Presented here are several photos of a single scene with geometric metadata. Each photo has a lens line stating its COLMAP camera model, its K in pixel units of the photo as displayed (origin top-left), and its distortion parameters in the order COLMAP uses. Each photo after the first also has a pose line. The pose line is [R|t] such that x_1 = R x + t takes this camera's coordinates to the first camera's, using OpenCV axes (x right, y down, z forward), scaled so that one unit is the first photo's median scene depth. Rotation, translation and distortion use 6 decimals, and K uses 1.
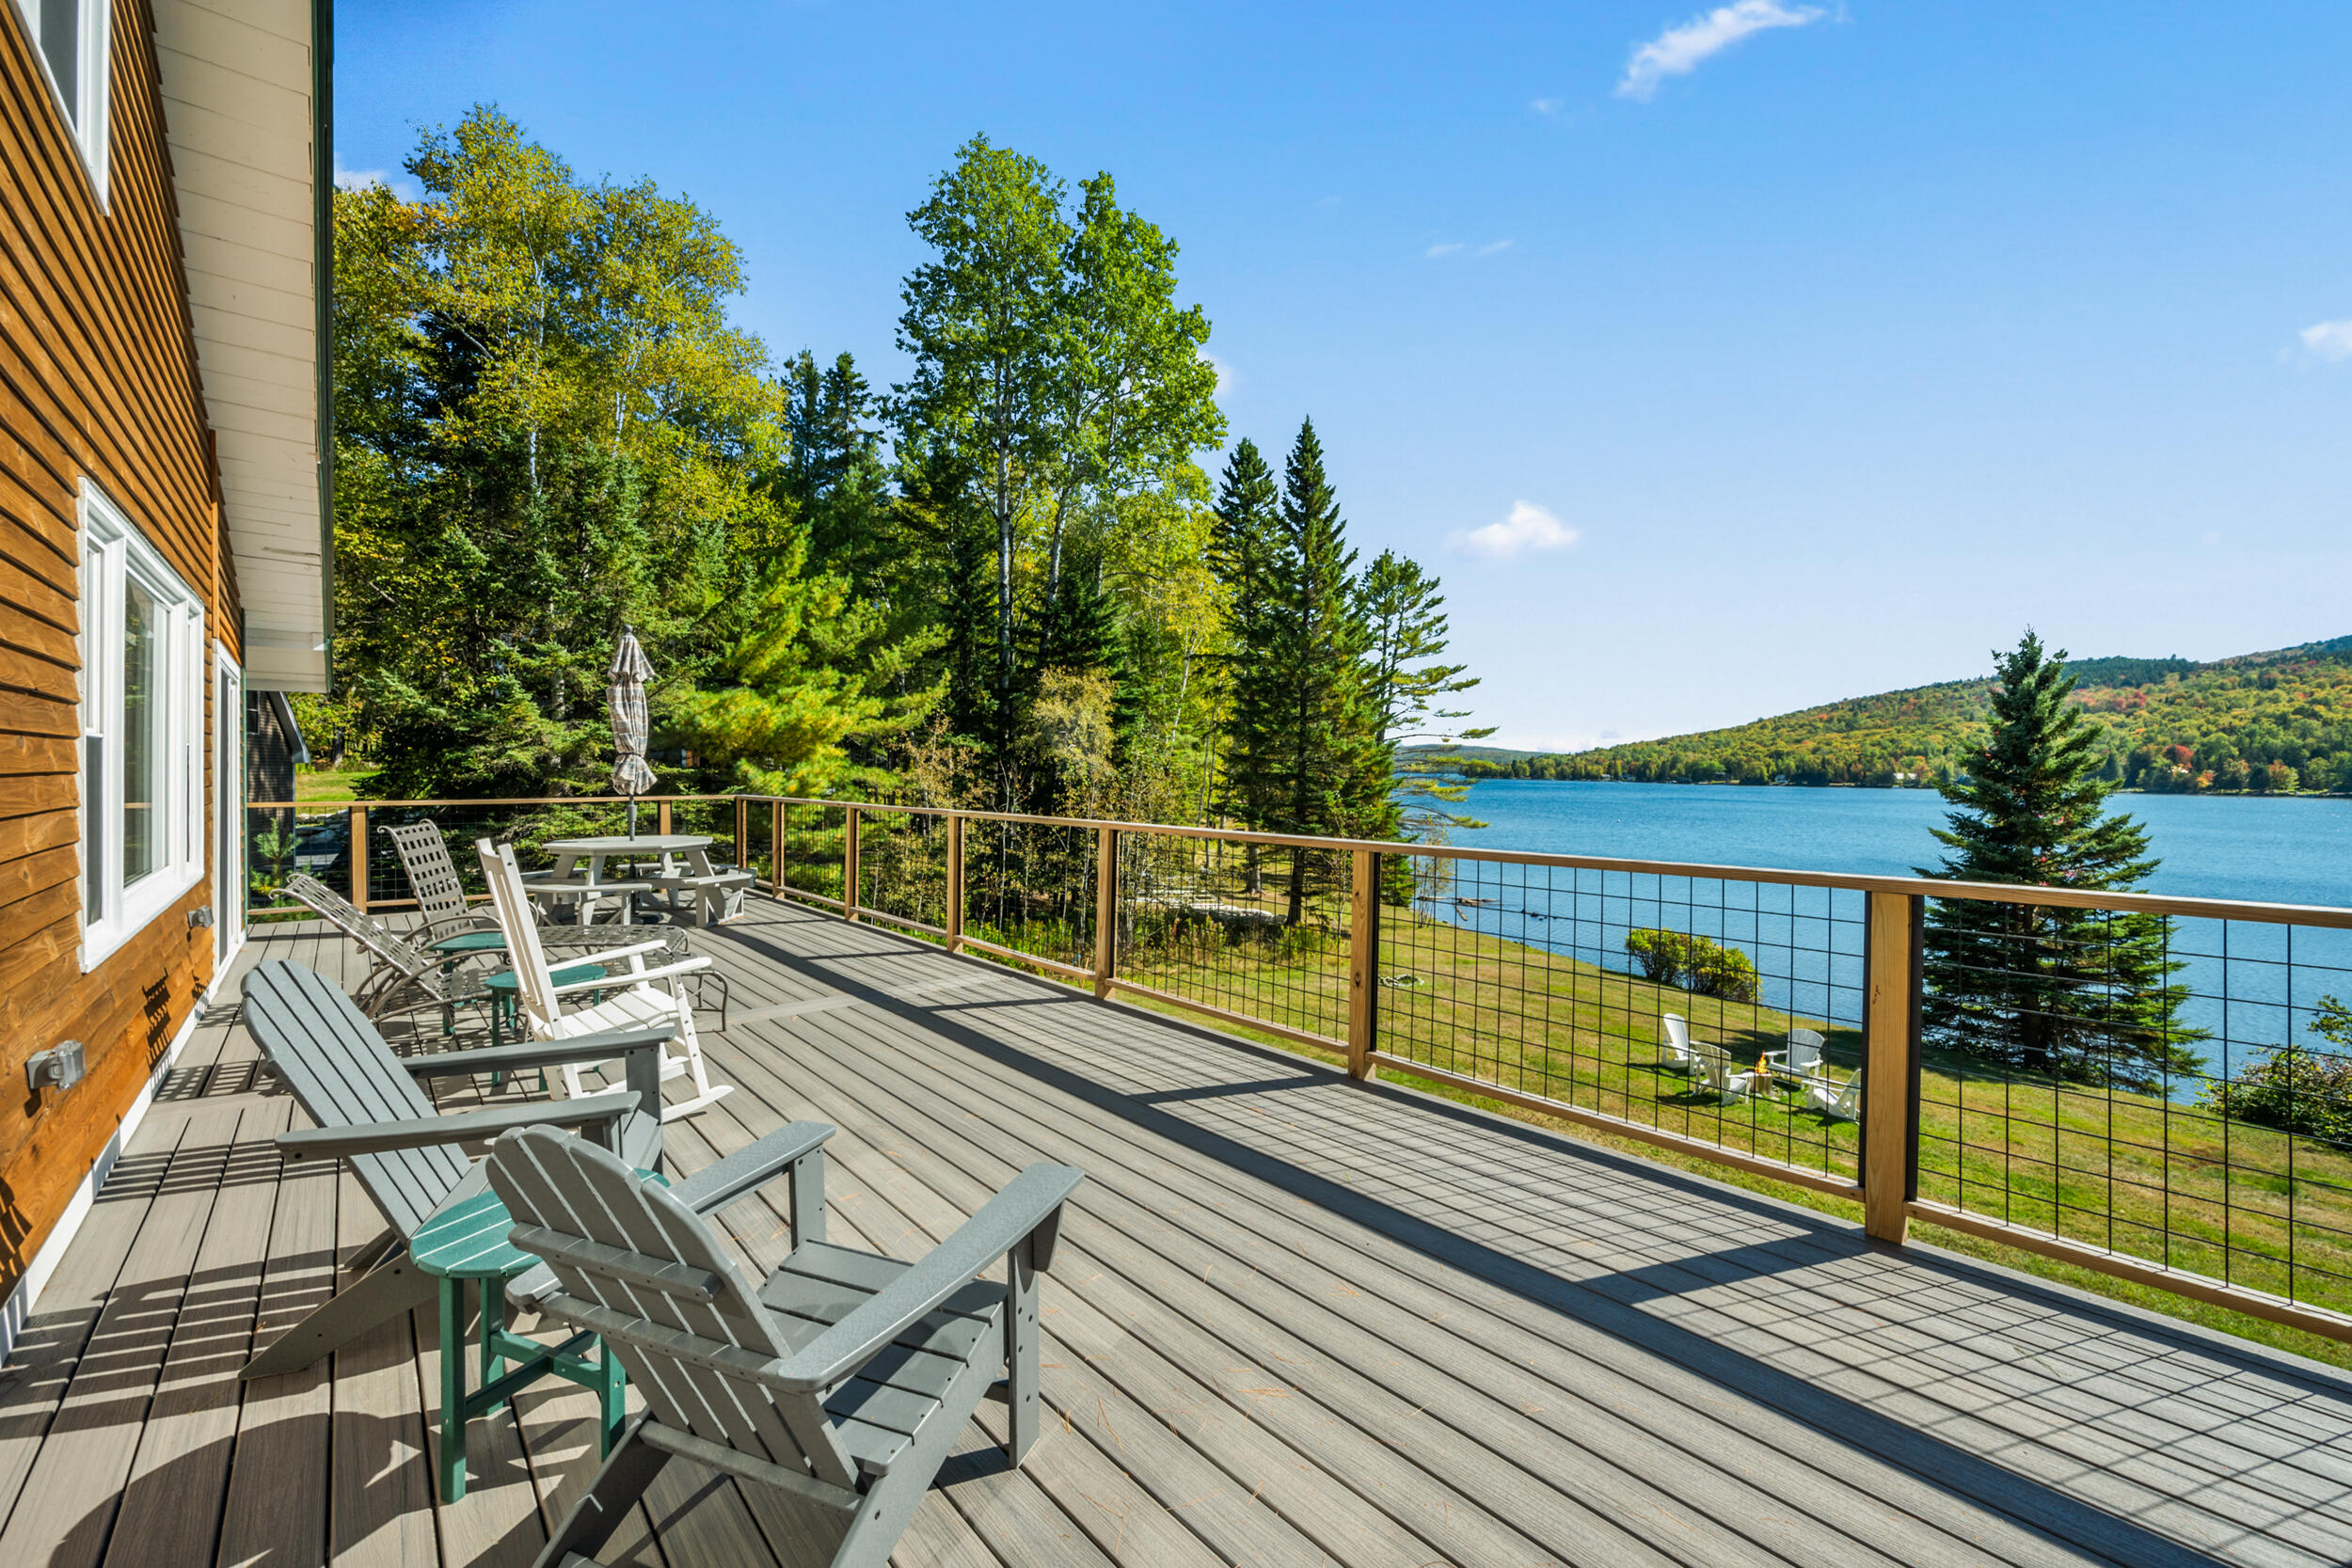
lens RADIAL K [[932.8, 0, 1174.4], [0, 932.8, 777.5], [0, 0, 1]] dist [-0.000020, 0.000485]
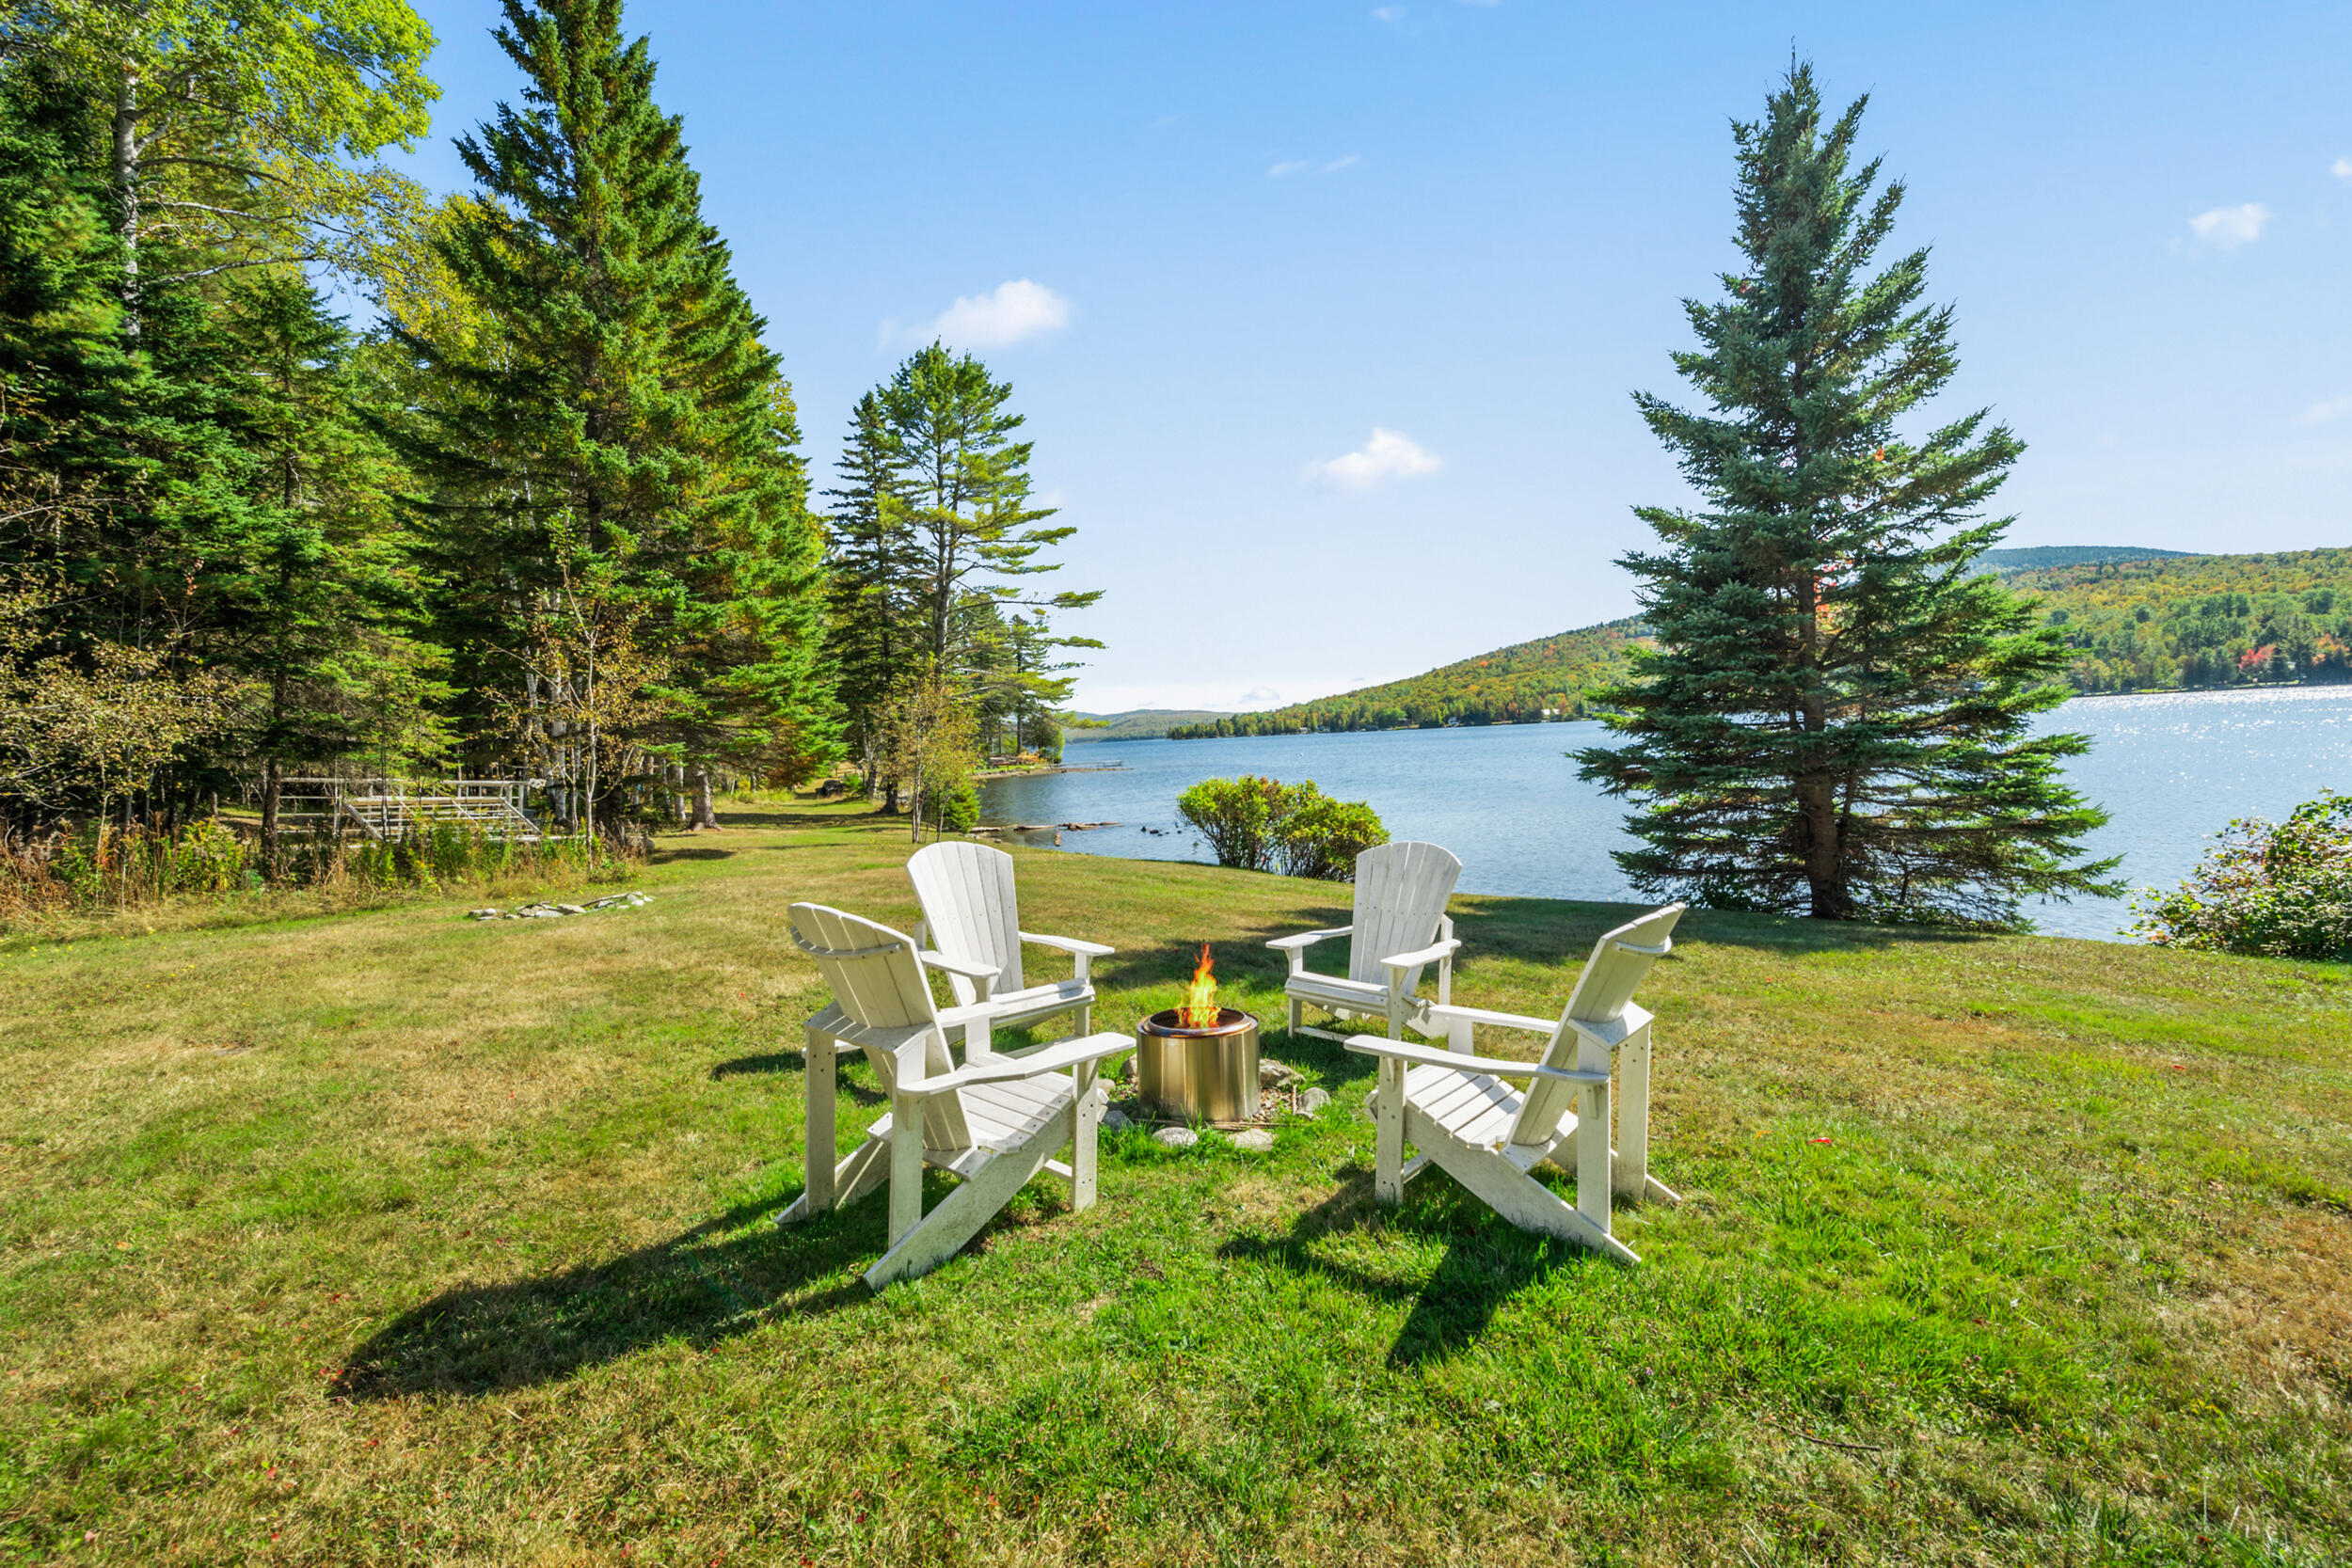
lens RADIAL K [[984.7, 0, 1196.7], [0, 984.7, 771.5], [0, 0, 1]] dist [-0.001145, -0.000222]
pose [[0.947371, -0.067253, 0.312995, 0.160254], [0.061422, 0.997706, 0.028463, 0.072503], [-0.314191, -0.007740, 0.949328, 0.224796]]
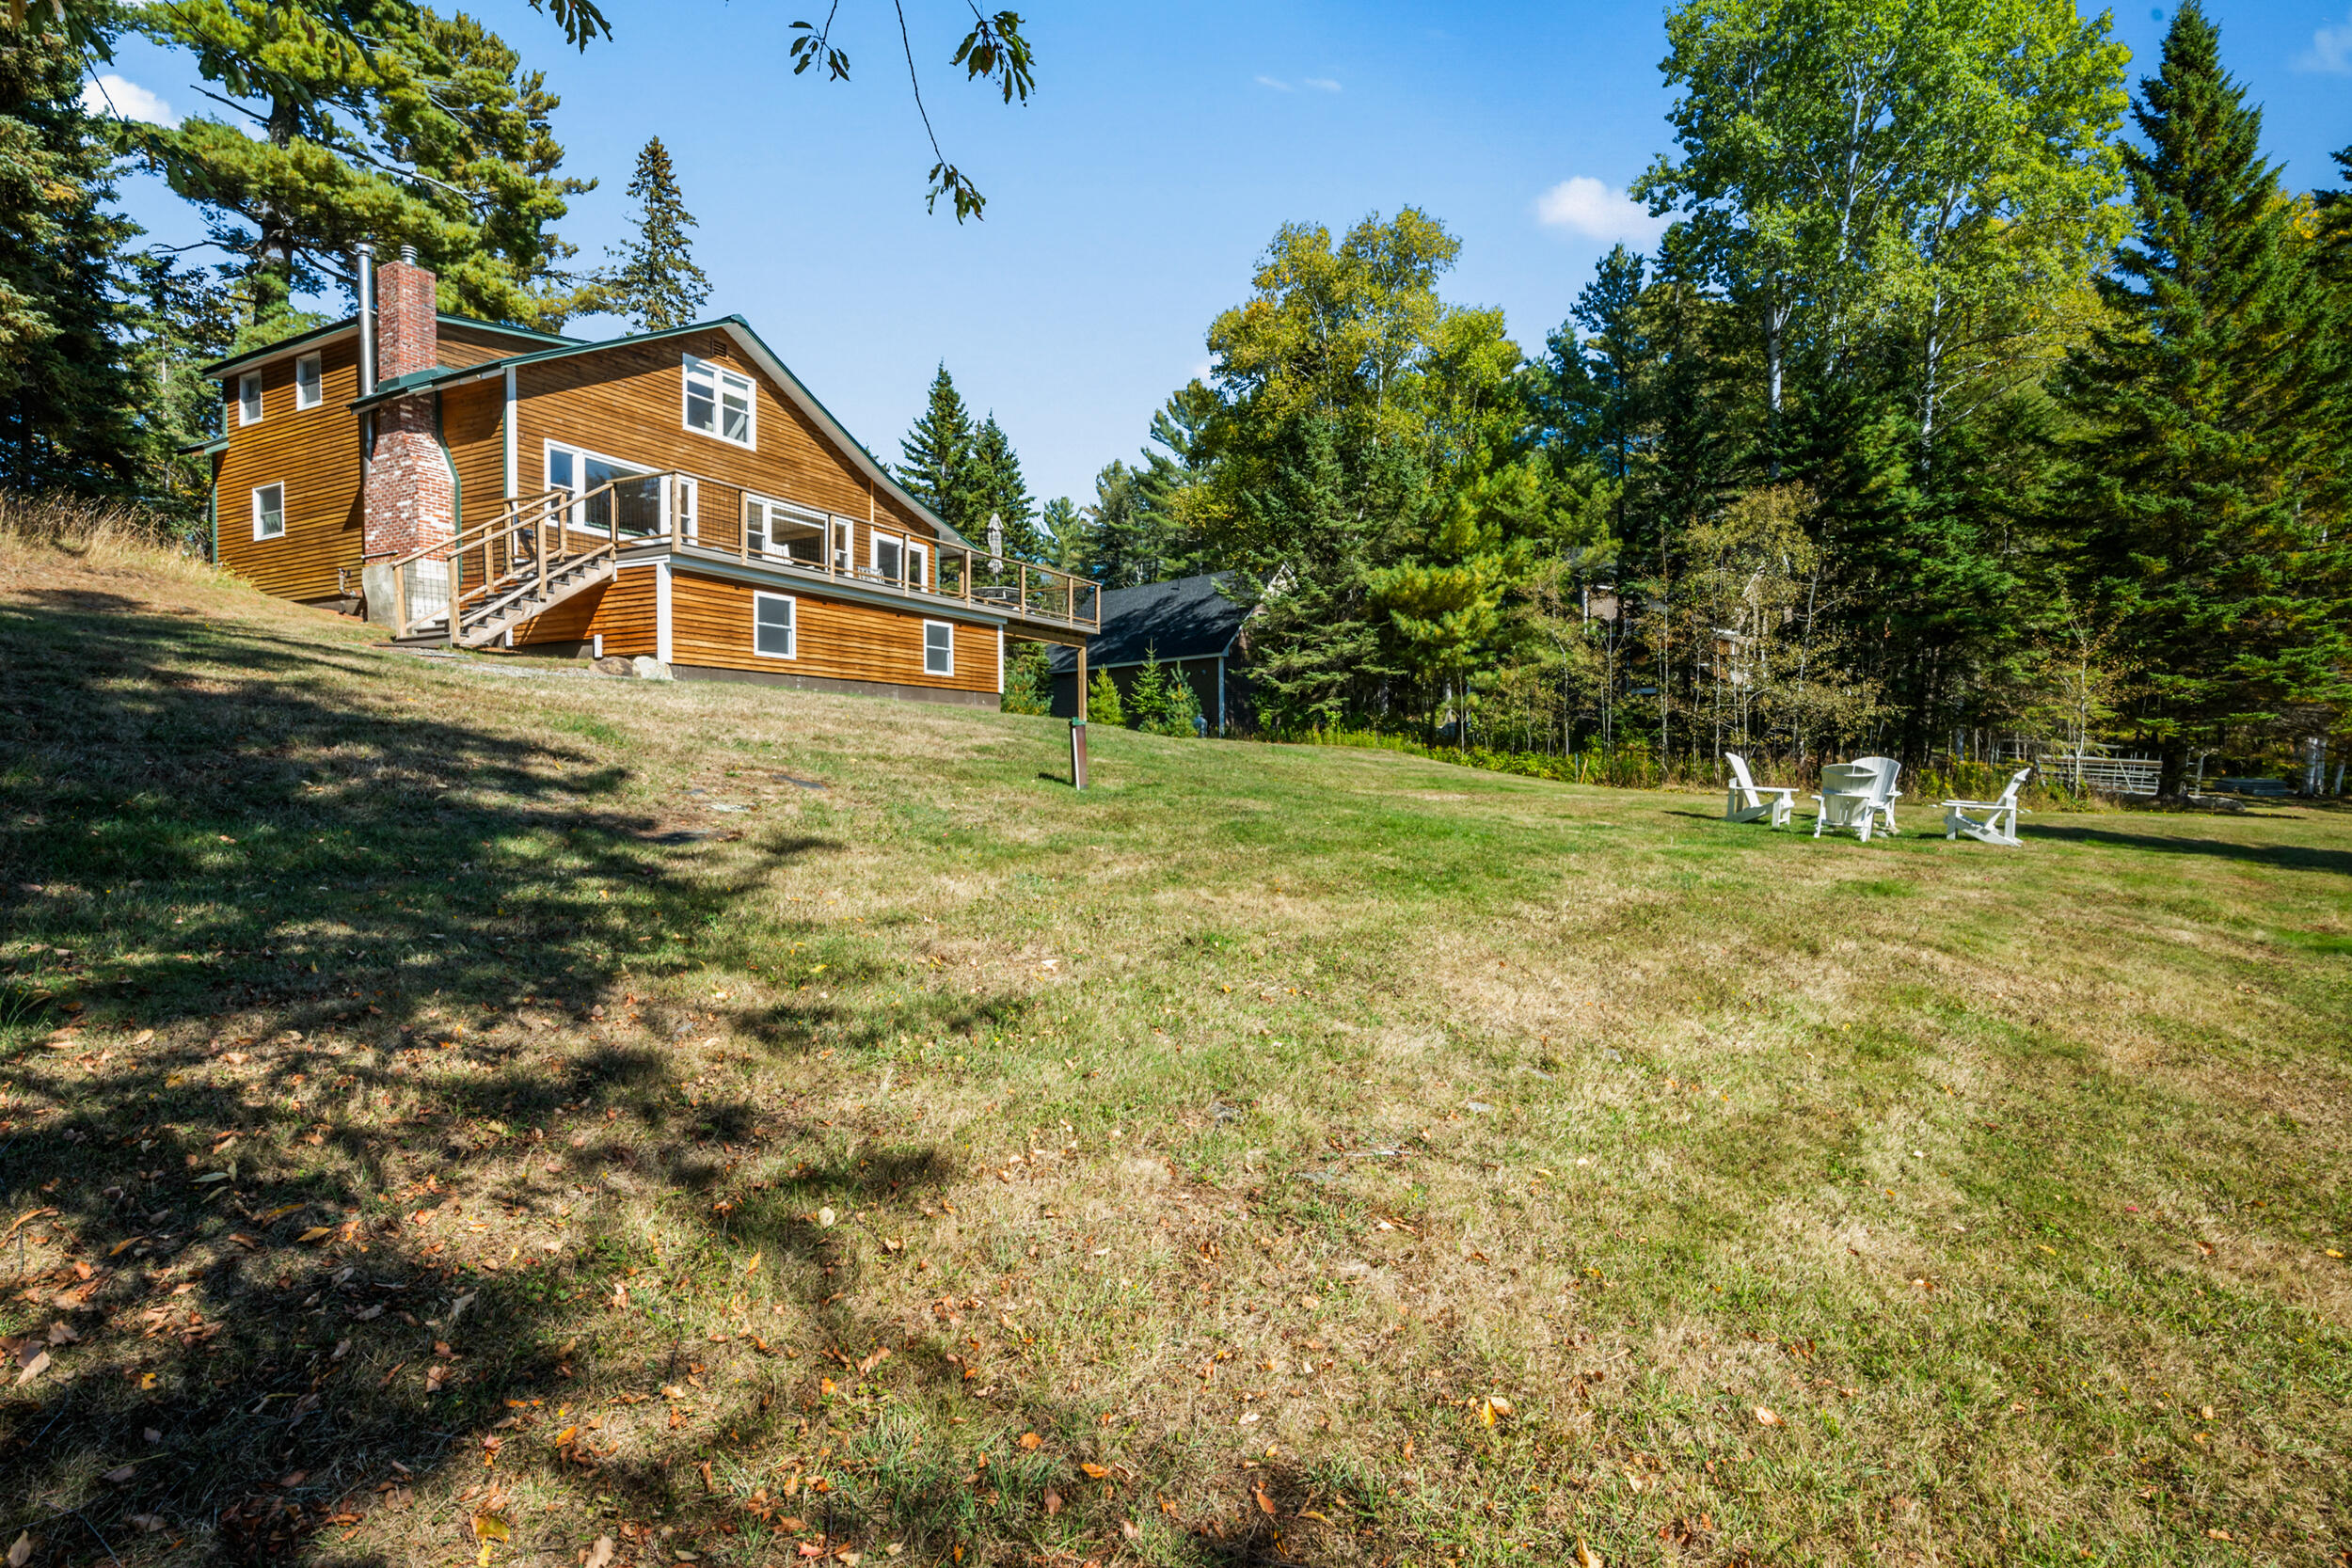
lens RADIAL K [[1126.3, 0, 1176.0], [0, 1126.3, 784.0], [0, 0, 1]] dist [-0.006548, 0.001790]
pose [[0.349519, 0.006177, -0.936909, 0.371251], [-0.001955, 0.999981, 0.005864, 0.085890], [0.936927, -0.000218, 0.349525, 0.047366]]
